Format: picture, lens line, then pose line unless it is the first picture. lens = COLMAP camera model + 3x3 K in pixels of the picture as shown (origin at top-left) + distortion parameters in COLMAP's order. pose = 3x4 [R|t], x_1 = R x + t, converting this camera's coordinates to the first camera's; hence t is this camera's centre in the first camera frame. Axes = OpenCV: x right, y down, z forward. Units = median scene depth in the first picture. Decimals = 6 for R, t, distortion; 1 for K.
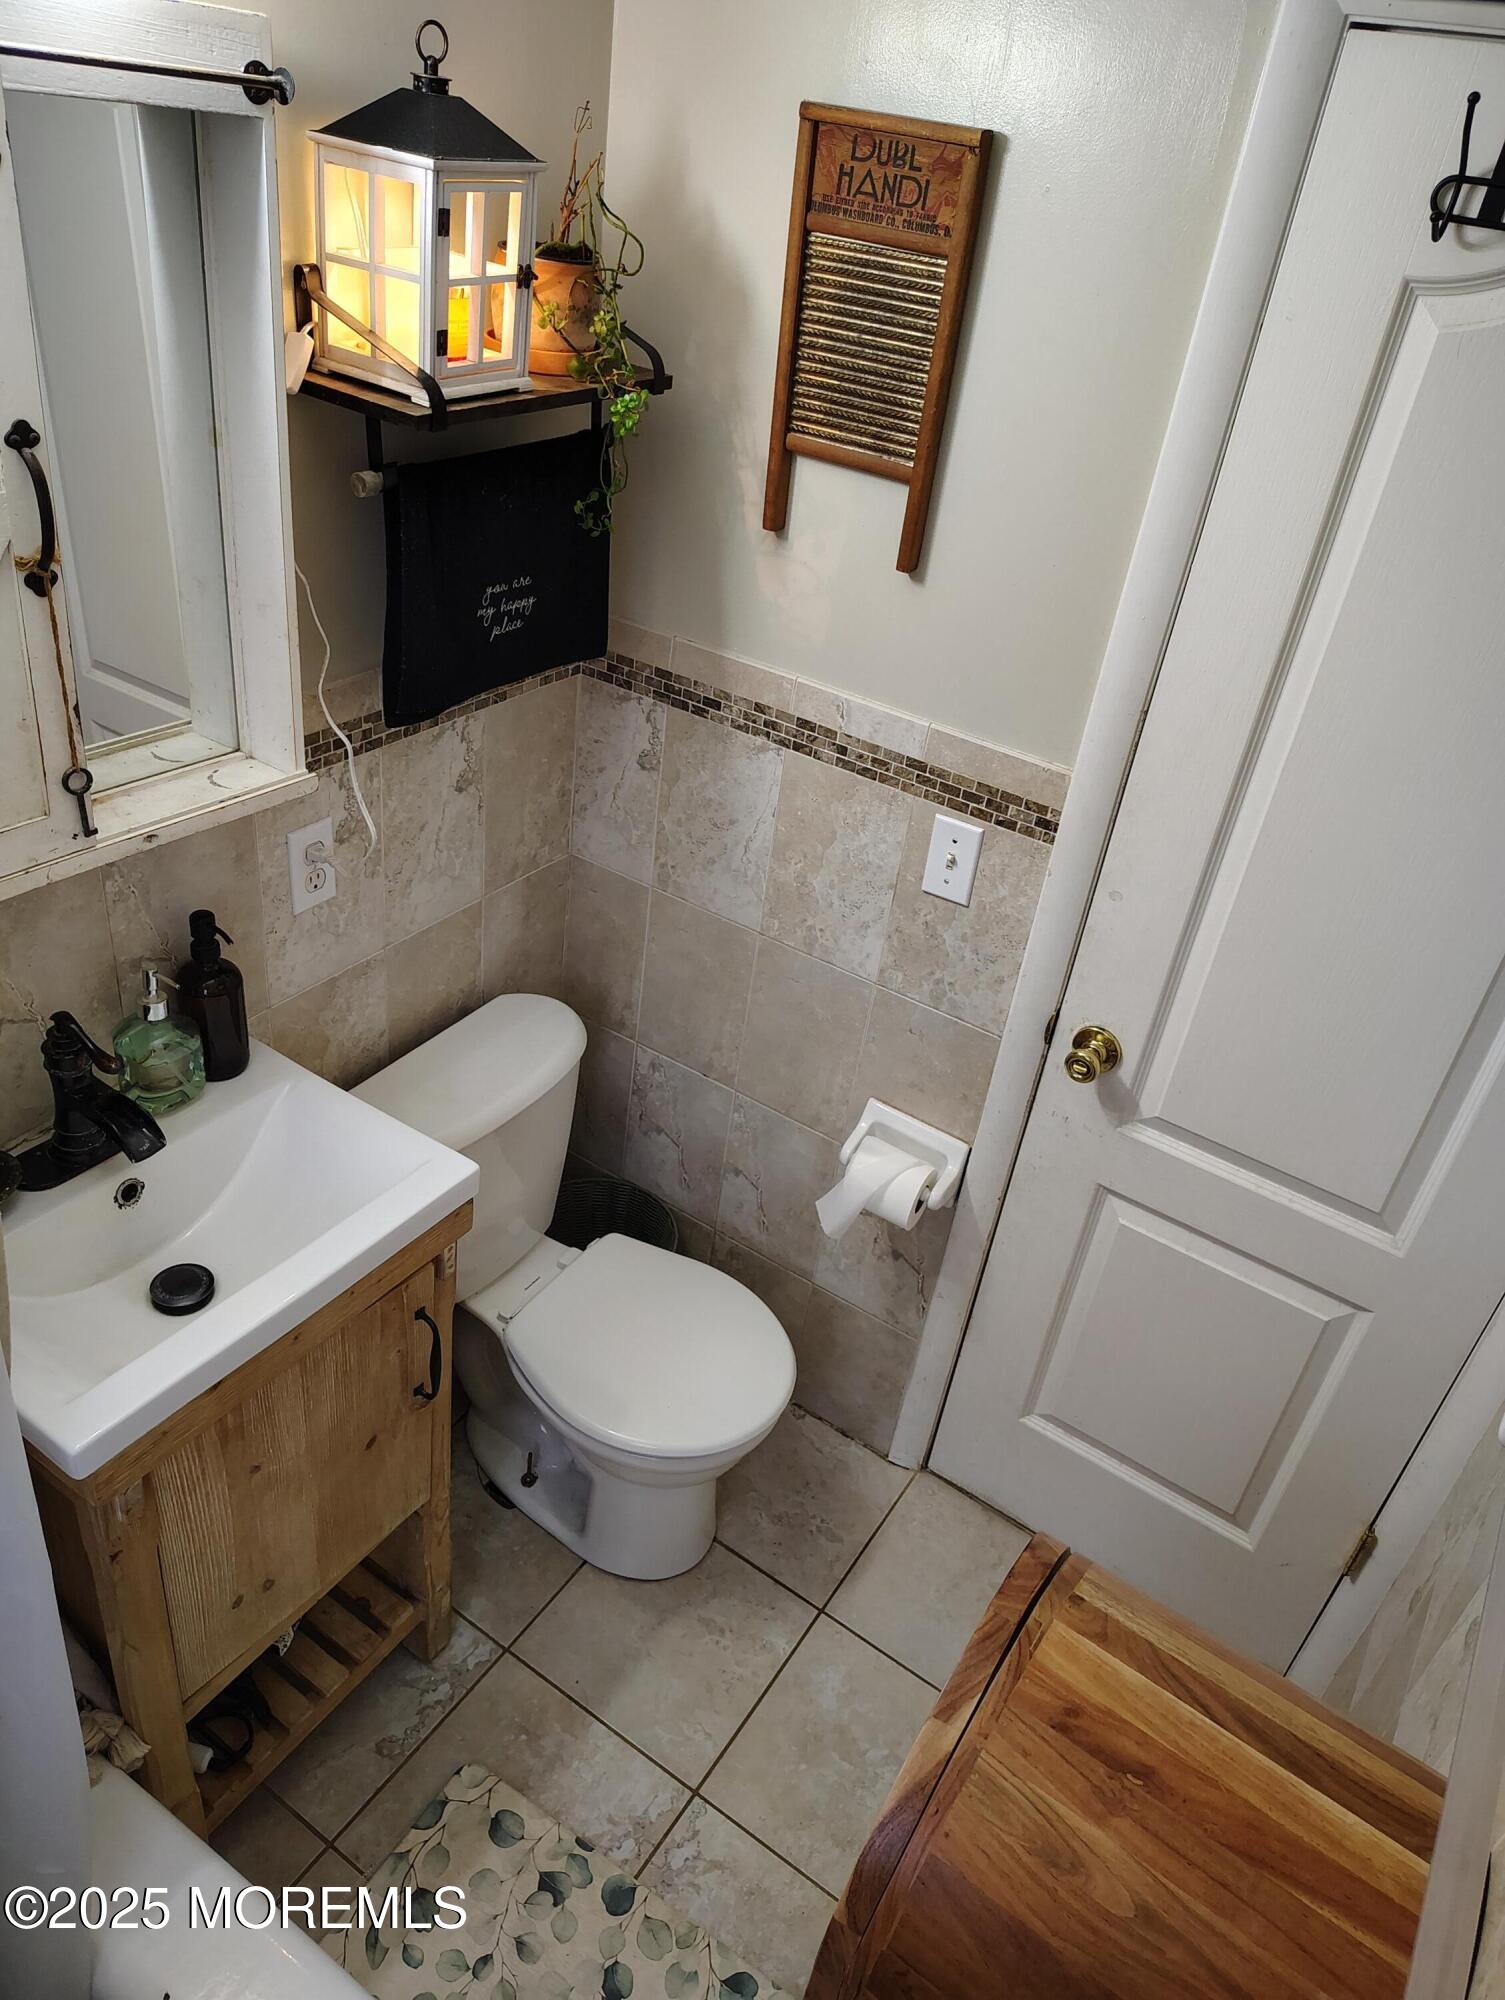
lens RADIAL K [[1391.9, 0, 752.8], [0, 1391.9, 992.6], [0, 0, 1]] dist [0.035004, 0.001357]
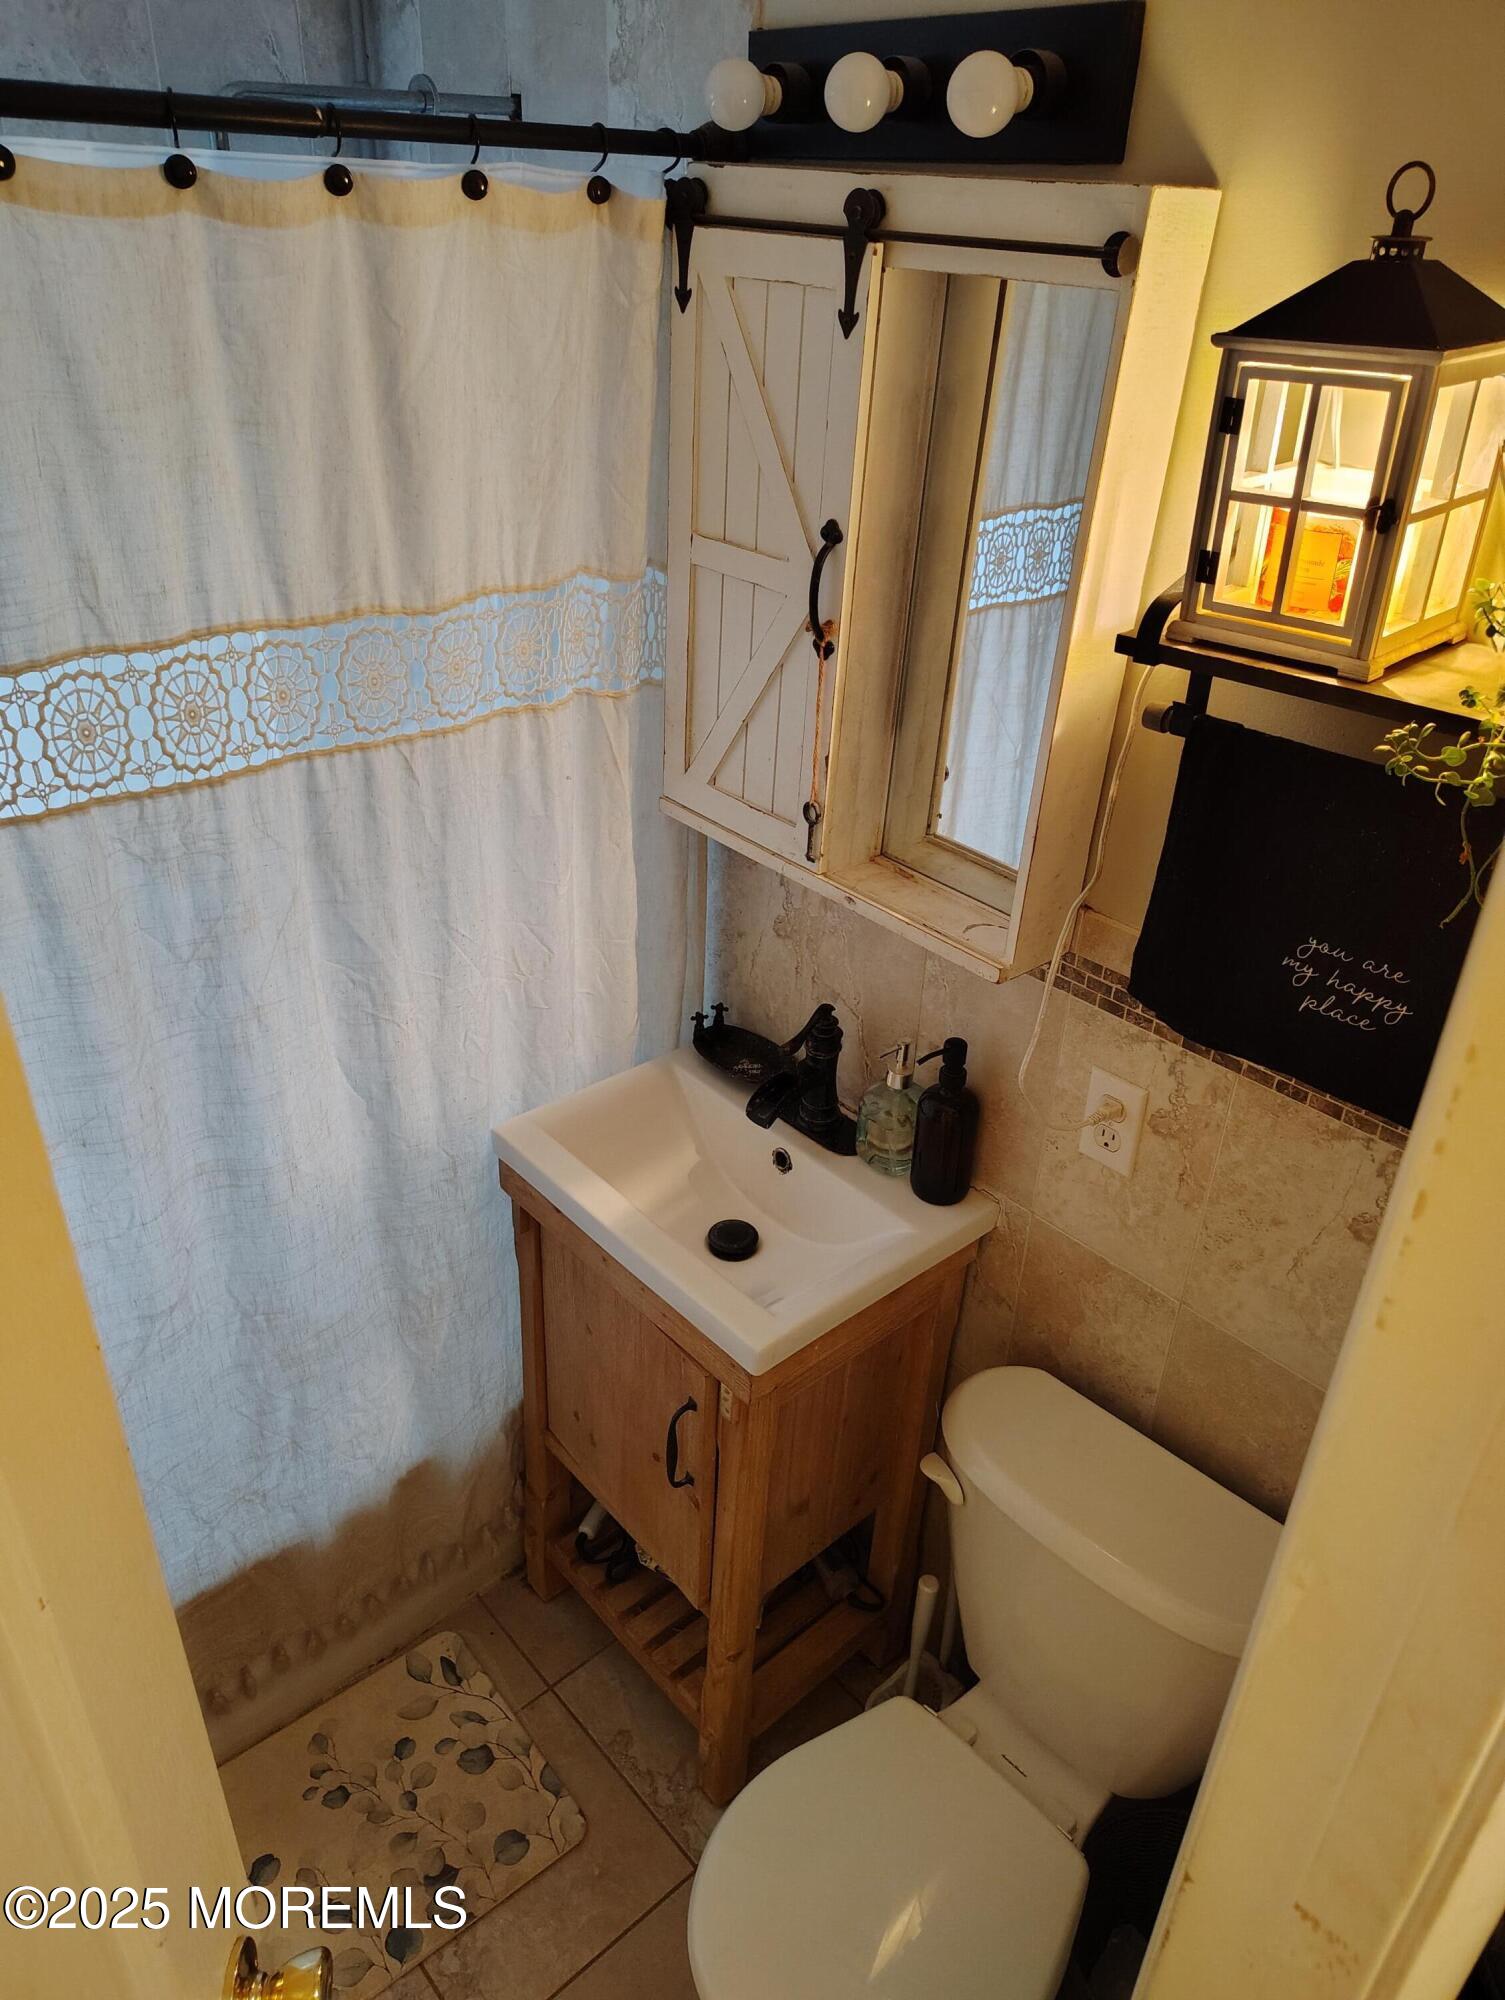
lens RADIAL K [[1391.9, 0, 753.0], [0, 1391.9, 1004.5], [0, 0, 1]] dist [0.035004, 0.001357]
pose [[-0.263273, 0.364939, -0.893032, 0.496520], [-0.571560, 0.686730, 0.449134, -0.406659], [0.777178, 0.628667, 0.027787, 0.762352]]
